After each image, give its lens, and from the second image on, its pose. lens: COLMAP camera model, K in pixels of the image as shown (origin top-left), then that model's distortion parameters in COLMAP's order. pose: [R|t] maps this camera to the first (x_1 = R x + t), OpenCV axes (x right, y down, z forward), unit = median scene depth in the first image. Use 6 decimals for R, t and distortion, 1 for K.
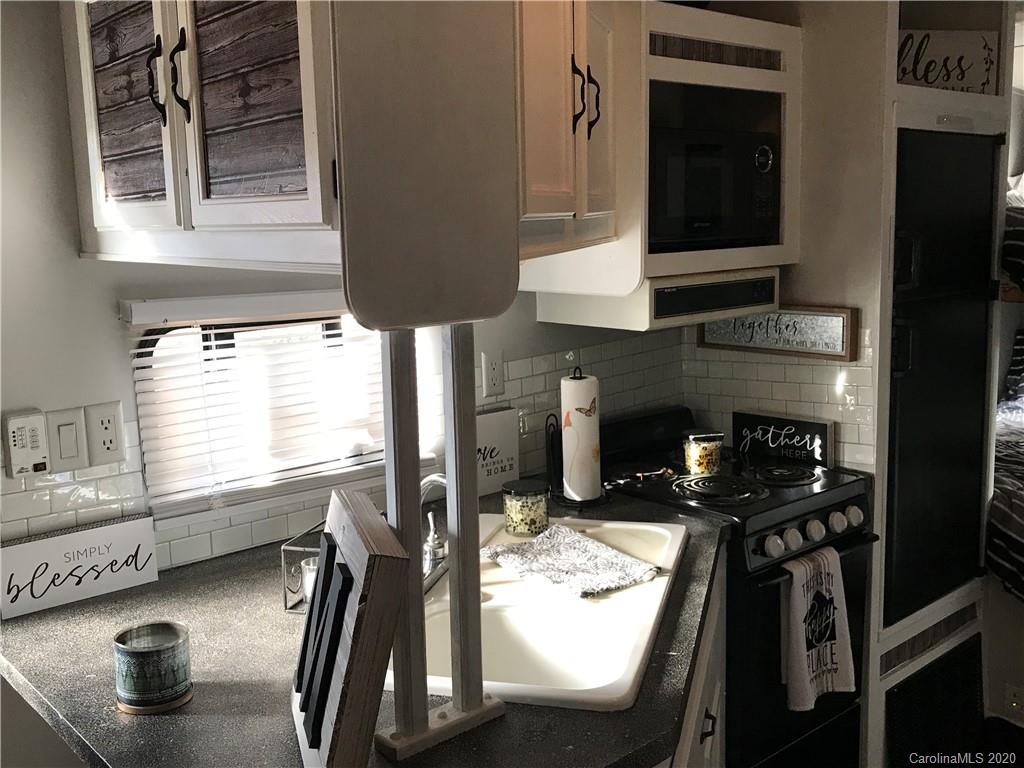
lens RADIAL K [[1017.7, 0, 507.4], [0, 1017.7, 369.4], [0, 0, 1]] dist [0.013730, -0.125914]
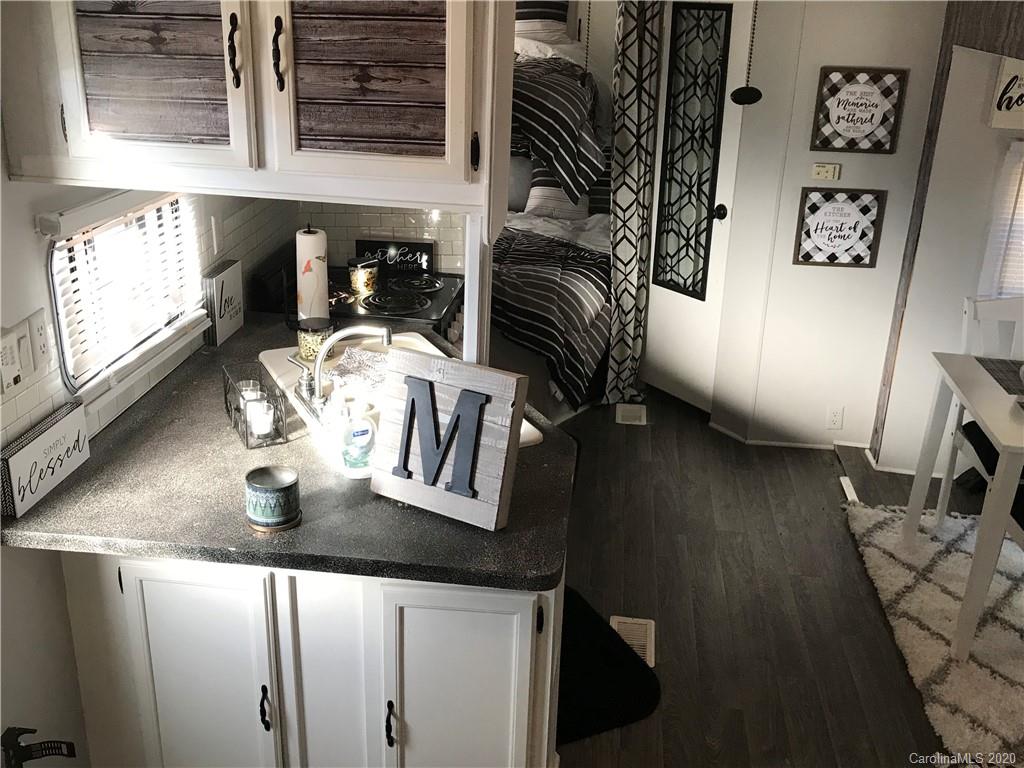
lens RADIAL K [[1017.7, 0, 507.4], [0, 1017.7, 369.4], [0, 0, 1]] dist [0.013730, -0.125914]
pose [[0.737800, -0.192820, 0.646894, -0.828732], [0.046363, 0.970546, 0.236413, -0.157542], [-0.673425, -0.144433, 0.725009, -0.151143]]
